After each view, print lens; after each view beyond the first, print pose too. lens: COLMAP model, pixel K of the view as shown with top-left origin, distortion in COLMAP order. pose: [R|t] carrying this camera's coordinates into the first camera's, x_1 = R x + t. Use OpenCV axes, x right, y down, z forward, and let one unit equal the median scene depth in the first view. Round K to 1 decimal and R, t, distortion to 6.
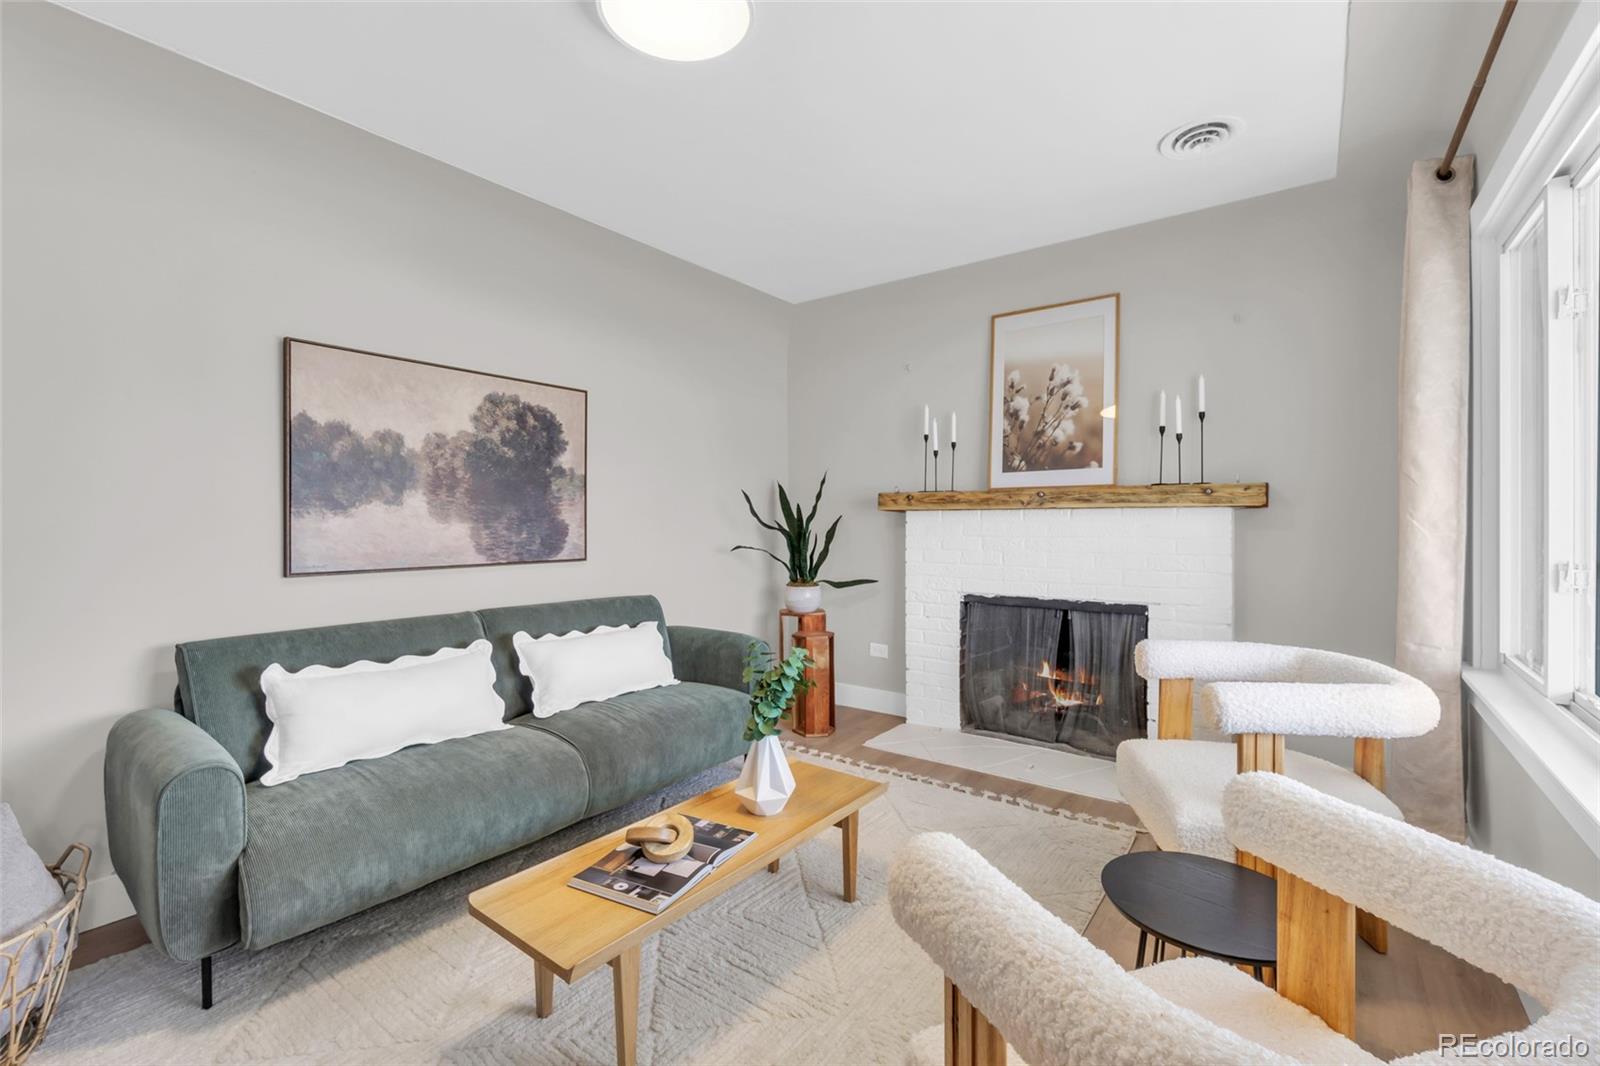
lens RADIAL K [[691.7, 0, 796.1], [0, 691.7, 527.1], [0, 0, 1]] dist [-0.007952, 0.003180]
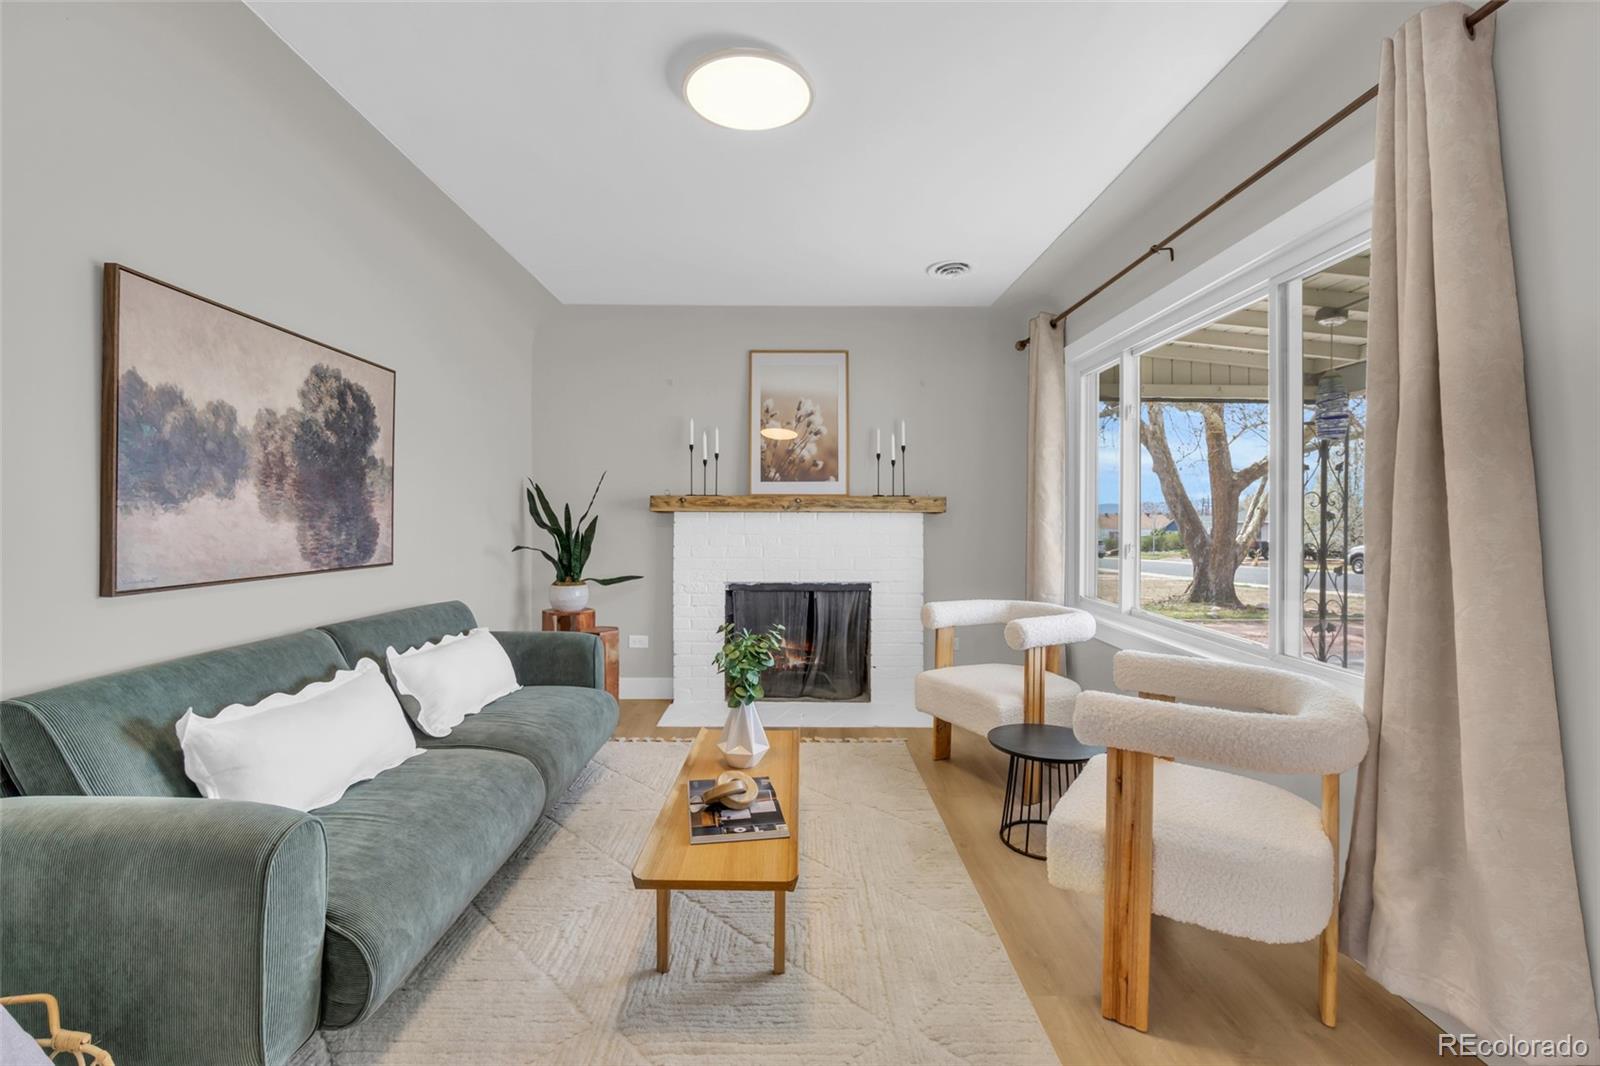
lens RADIAL K [[691.7, 0, 794.6], [0, 691.7, 524.1], [0, 0, 1]] dist [-0.007952, 0.003180]
pose [[0.797560, 0.001578, 0.603237, -0.508217], [0.000430, 0.999995, -0.003184, -0.000428], [-0.603239, 0.002799, 0.797555, -0.002721]]
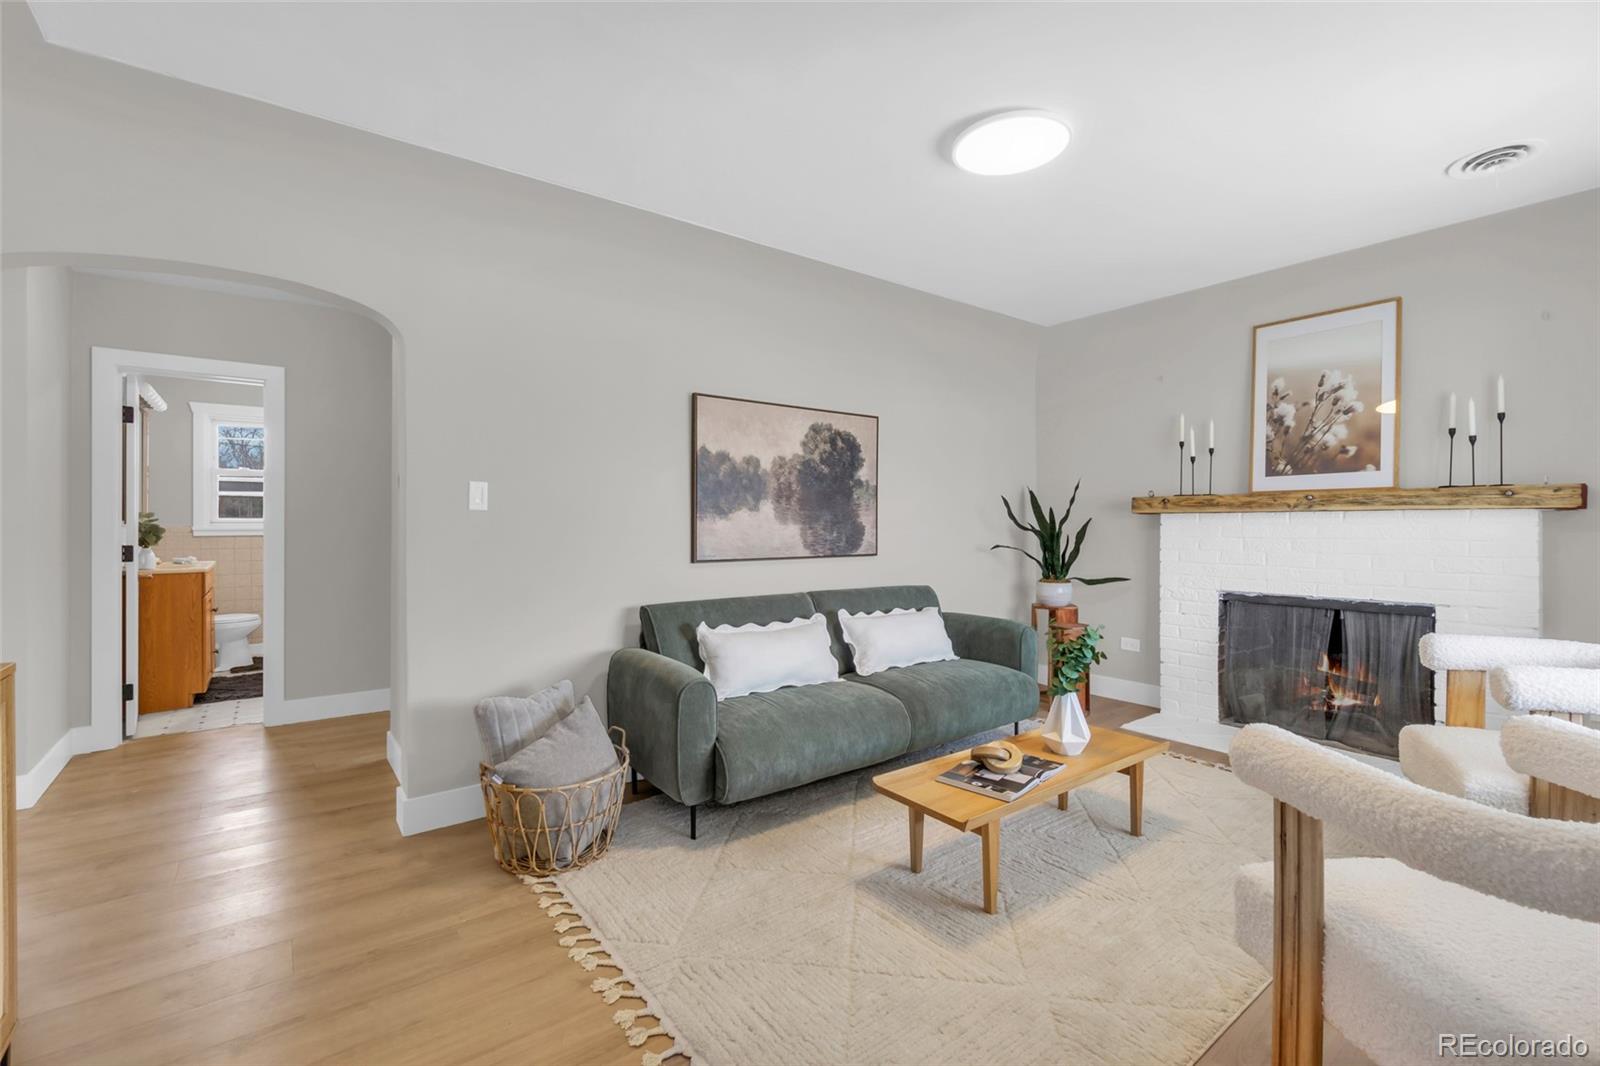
lens RADIAL K [[691.7, 0, 796.0], [0, 691.7, 526.8], [0, 0, 1]] dist [-0.007952, 0.003180]
pose [[0.961176, 0.000953, -0.275934, -0.124905], [-0.002027, 0.999991, -0.003607, 0.002768], [0.275928, 0.004026, 0.961170, -0.255245]]
